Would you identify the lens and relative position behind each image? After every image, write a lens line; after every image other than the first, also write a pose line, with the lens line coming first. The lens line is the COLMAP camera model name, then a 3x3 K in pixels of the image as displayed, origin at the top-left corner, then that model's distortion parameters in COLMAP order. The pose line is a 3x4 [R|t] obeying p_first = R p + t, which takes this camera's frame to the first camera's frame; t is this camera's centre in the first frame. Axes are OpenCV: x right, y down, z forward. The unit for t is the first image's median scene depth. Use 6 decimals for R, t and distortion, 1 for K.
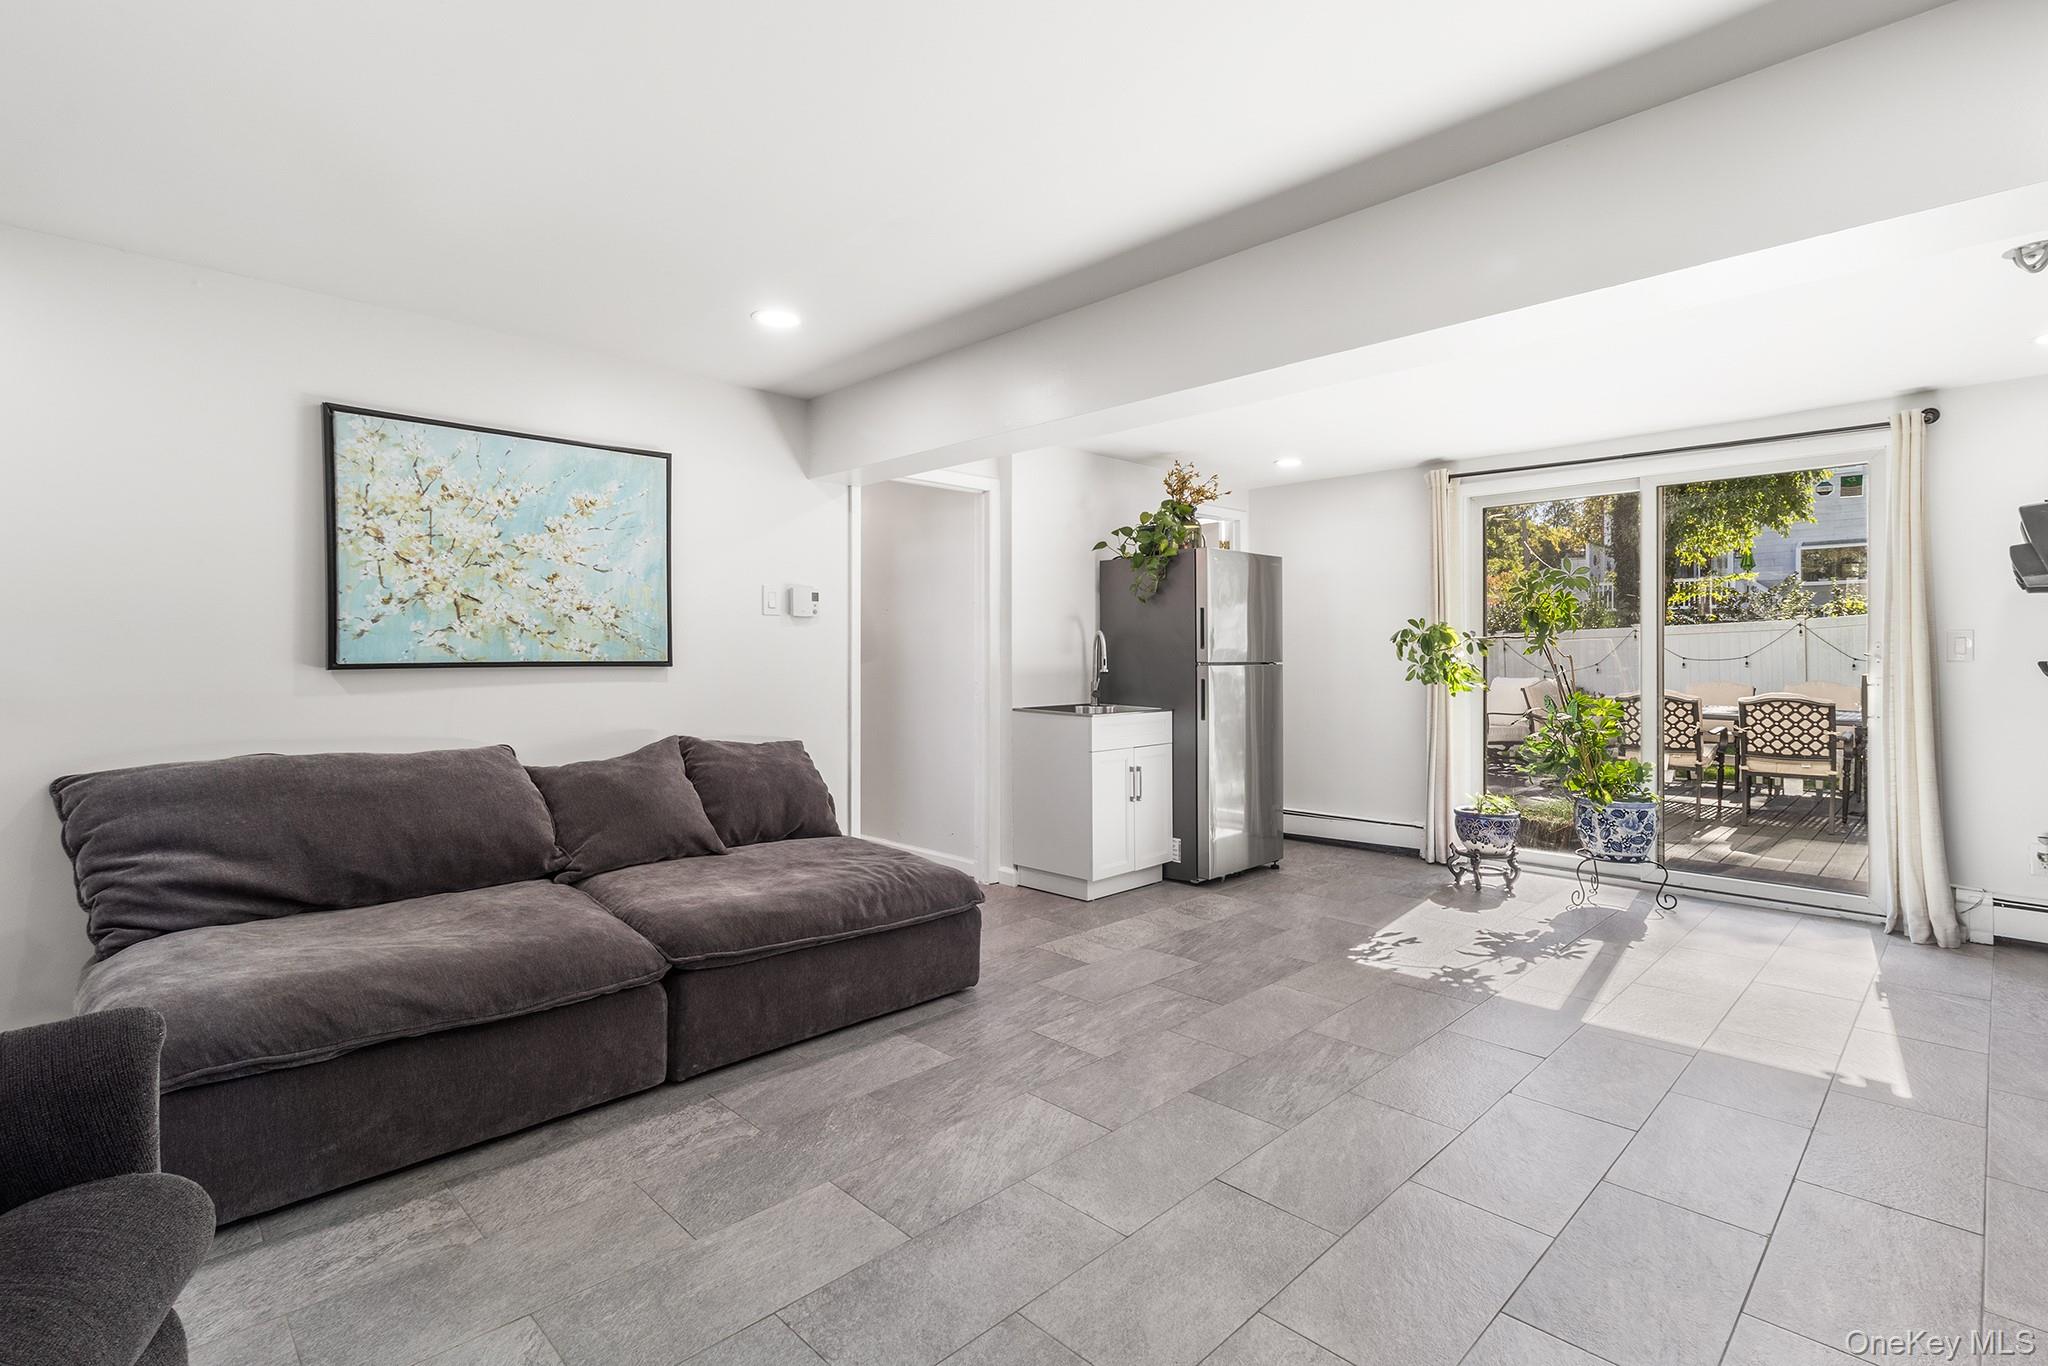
lens RADIAL K [[959.1, 0, 1046.2], [0, 959.1, 664.5], [0, 0, 1]] dist [0.002606, -0.000298]
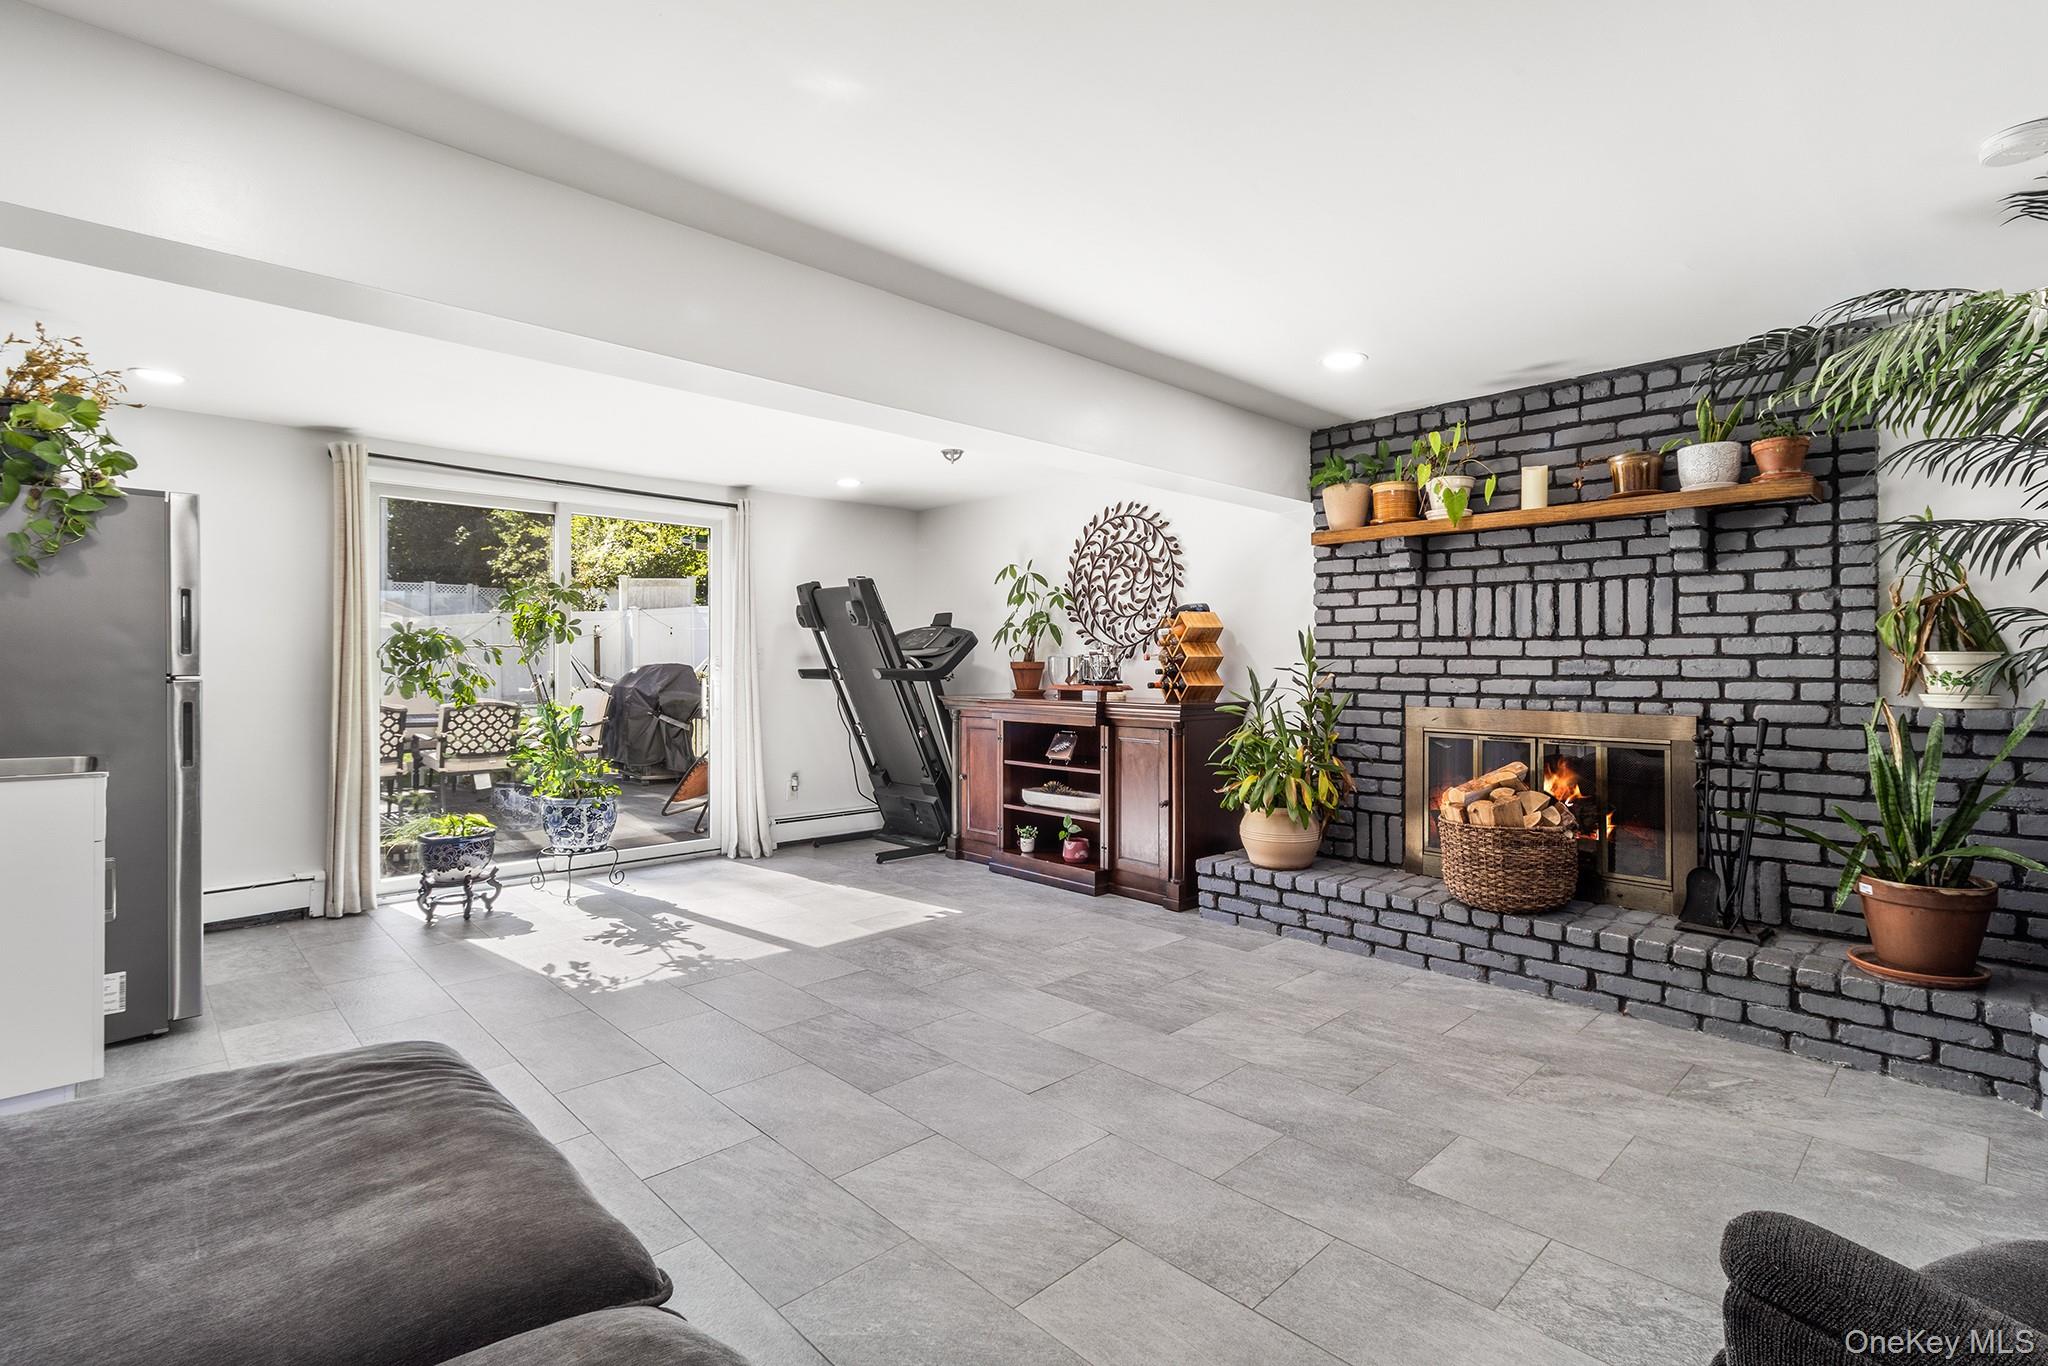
lens RADIAL K [[950.2, 0, 1057.9], [0, 950.2, 663.9], [0, 0, 1]] dist [-0.001943, -0.000406]
pose [[0.010308, 0.000984, 0.999946, -0.682674], [0.009887, 0.999951, -0.001086, -0.006045], [-0.999898, 0.009898, 0.010298, 0.626777]]
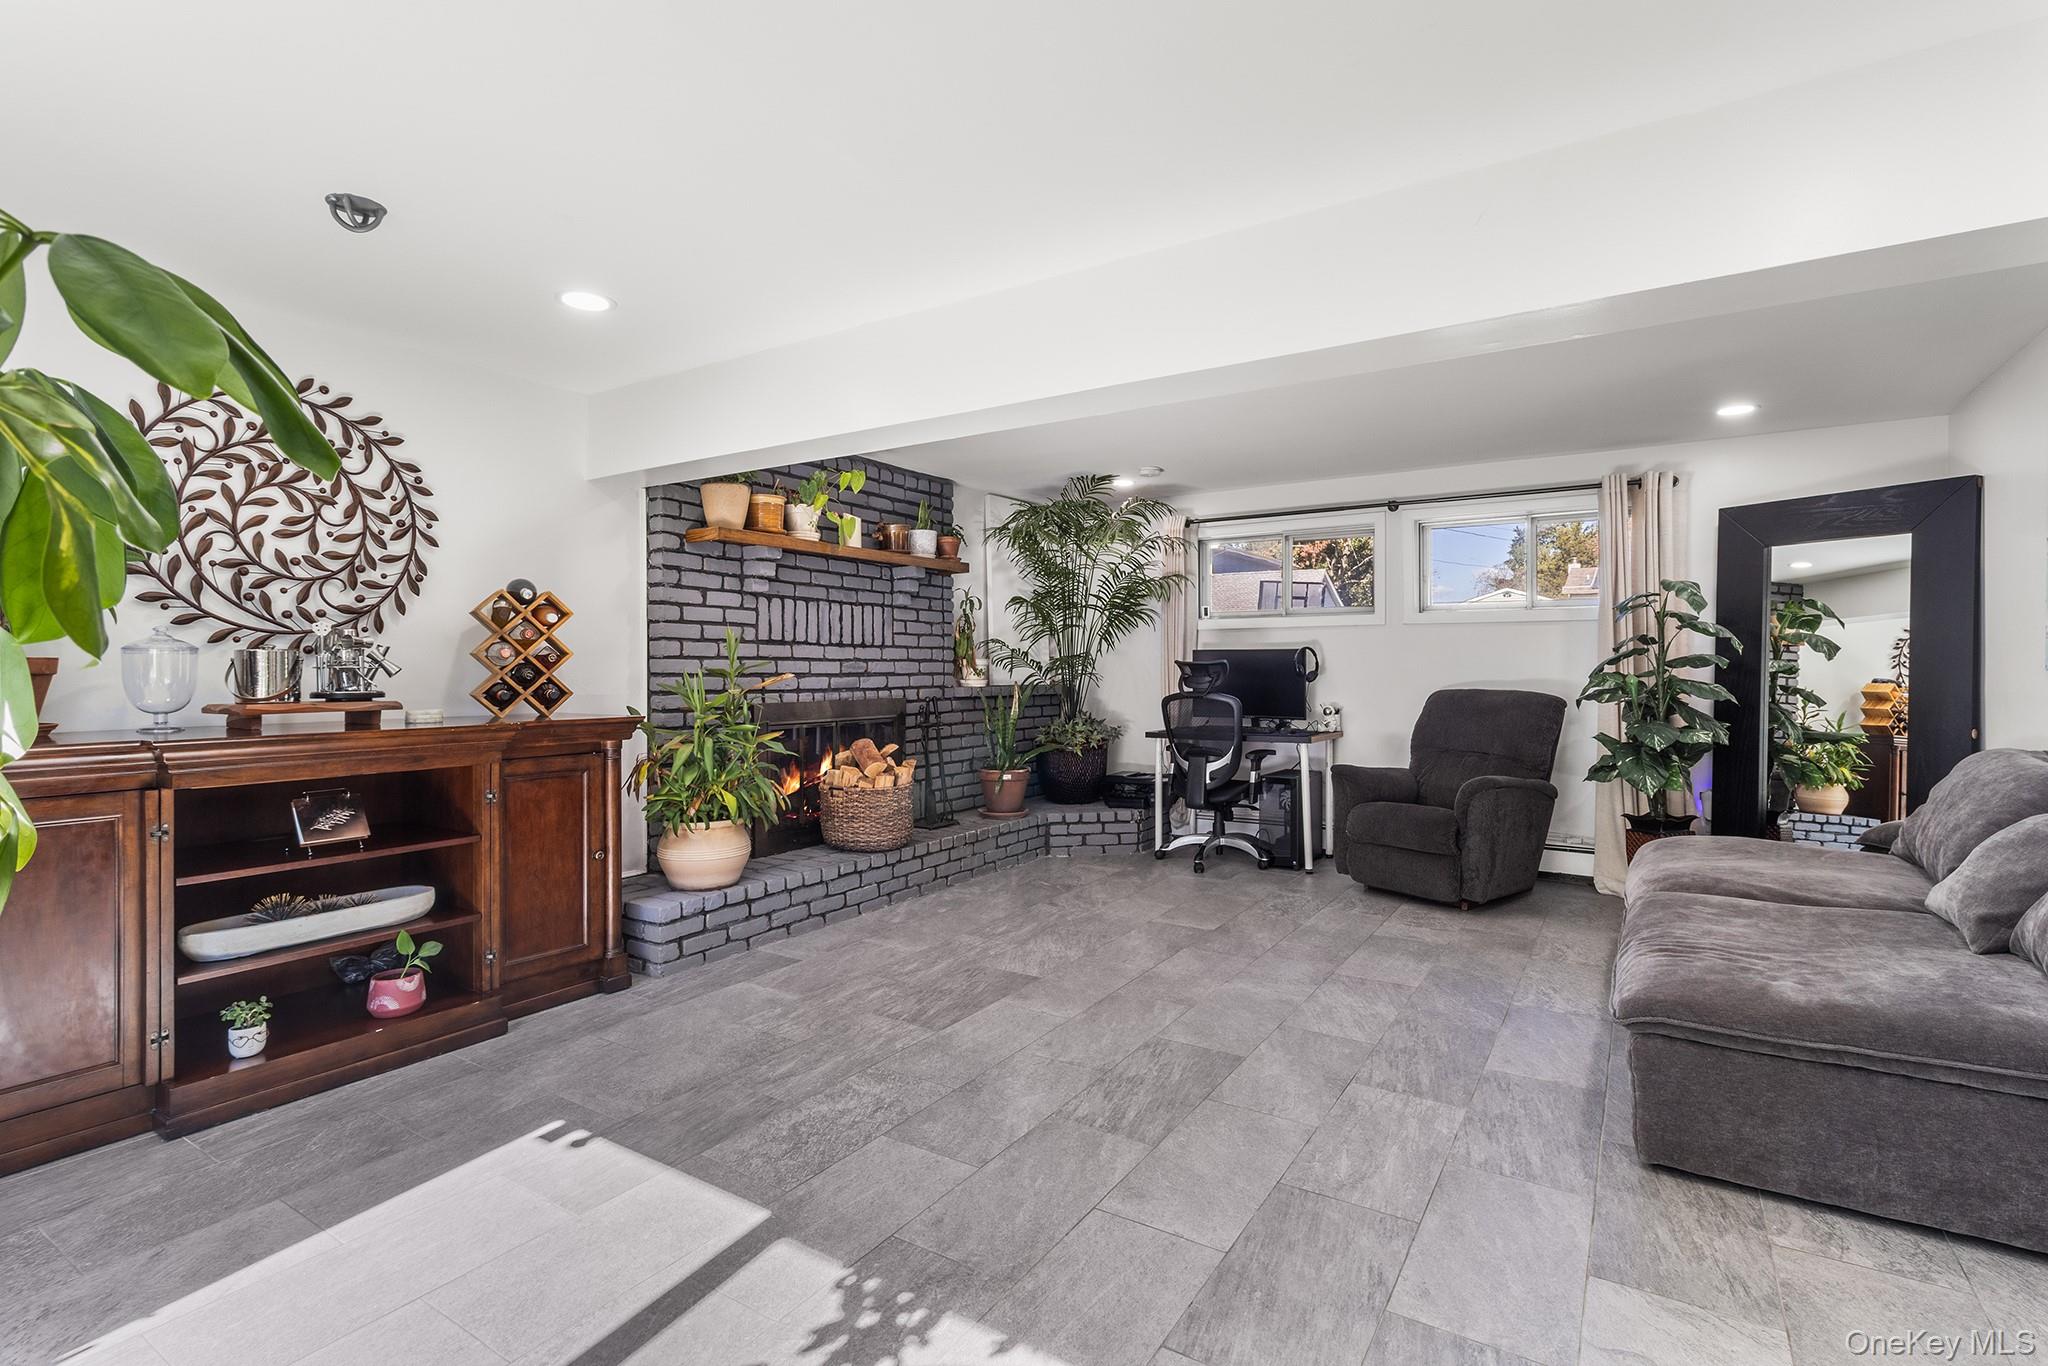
lens RADIAL K [[959.1, 0, 1046.2], [0, 959.1, 664.5], [0, 0, 1]] dist [0.002606, -0.000298]
pose [[-0.976294, 0.001228, -0.216446, 0.486990], [-0.000290, 0.999976, 0.006980, -0.012357], [0.216449, 0.006878, -0.976270, 1.615223]]
